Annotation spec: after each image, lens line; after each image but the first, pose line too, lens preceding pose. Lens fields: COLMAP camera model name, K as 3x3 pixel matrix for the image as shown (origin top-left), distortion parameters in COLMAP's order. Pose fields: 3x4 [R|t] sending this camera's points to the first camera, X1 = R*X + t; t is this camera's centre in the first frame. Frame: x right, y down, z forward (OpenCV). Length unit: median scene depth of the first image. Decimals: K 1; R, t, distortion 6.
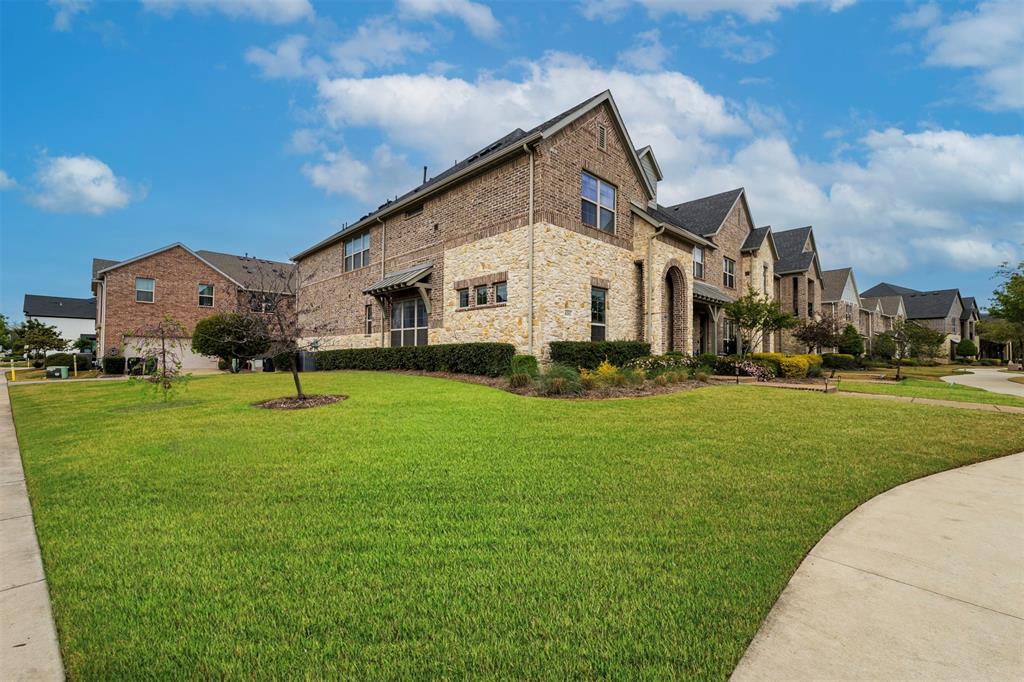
lens RADIAL K [[427.5, 0, 512.5], [0, 427.5, 345.0], [0, 0, 1]] dist [-0.014353, 0.000383]
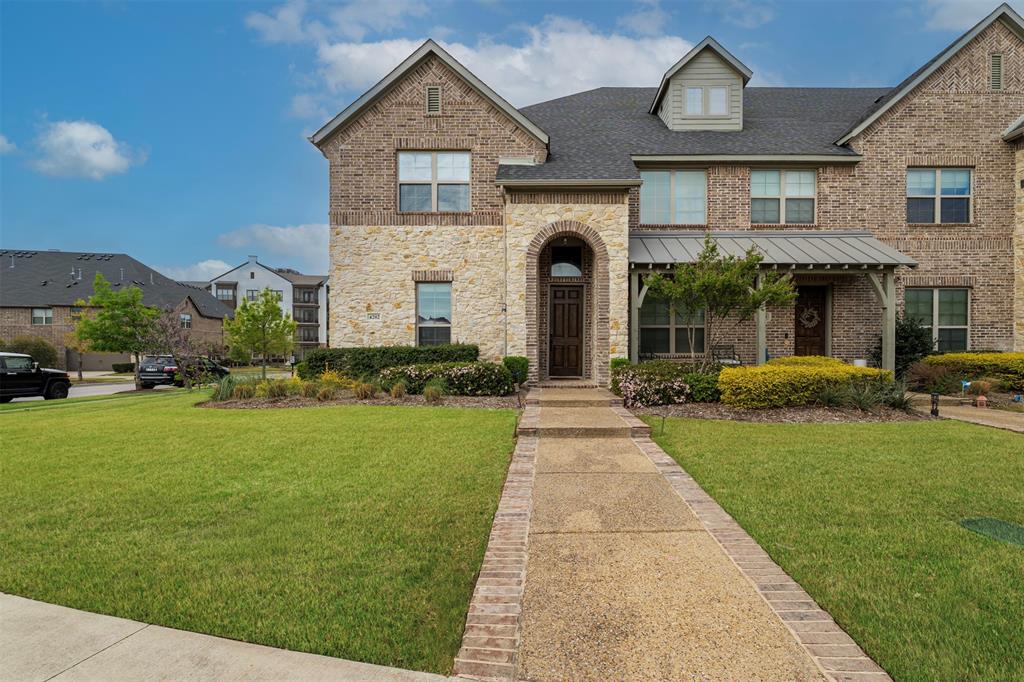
lens RADIAL K [[427.5, 0, 513.3], [0, 427.5, 343.1], [0, 0, 1]] dist [-0.014353, 0.000383]
pose [[0.716791, 0.001730, -0.697286, 0.942543], [0.022975, 0.999395, 0.026098, -0.032332], [0.696910, -0.034727, 0.716318, 0.519742]]
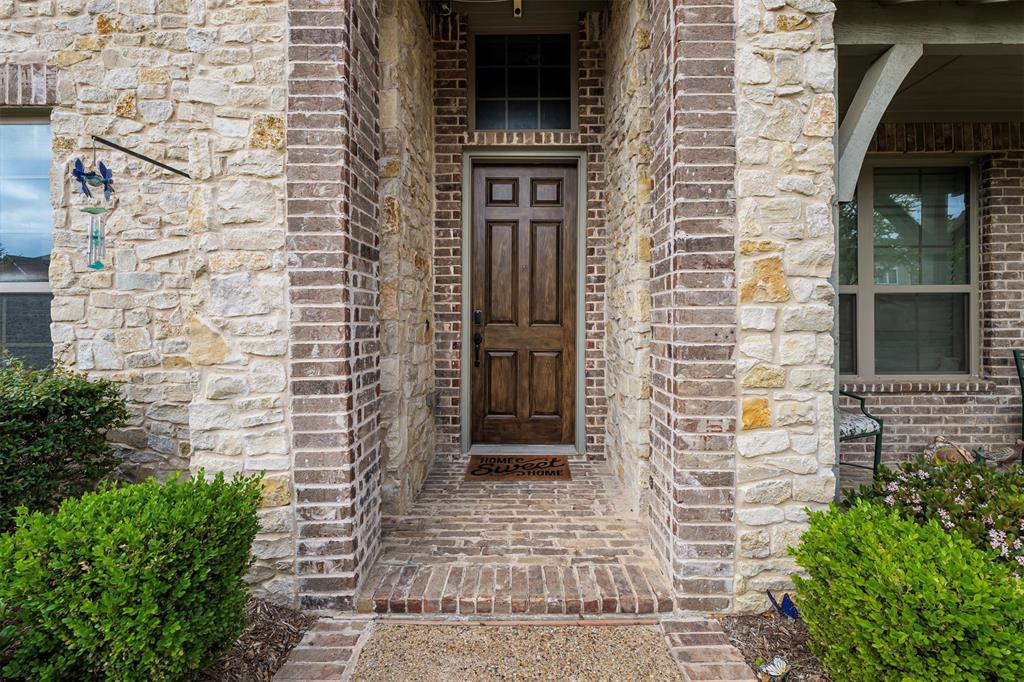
lens RADIAL K [[427.5, 0, 490.2], [0, 427.5, 302.9], [0, 0, 1]] dist [-0.014353, 0.000383]
pose [[0.716358, -0.013596, -0.697600, 0.547272], [0.026757, 0.999610, 0.007995, -0.036392], [0.697219, -0.024393, 0.716443, 1.065454]]
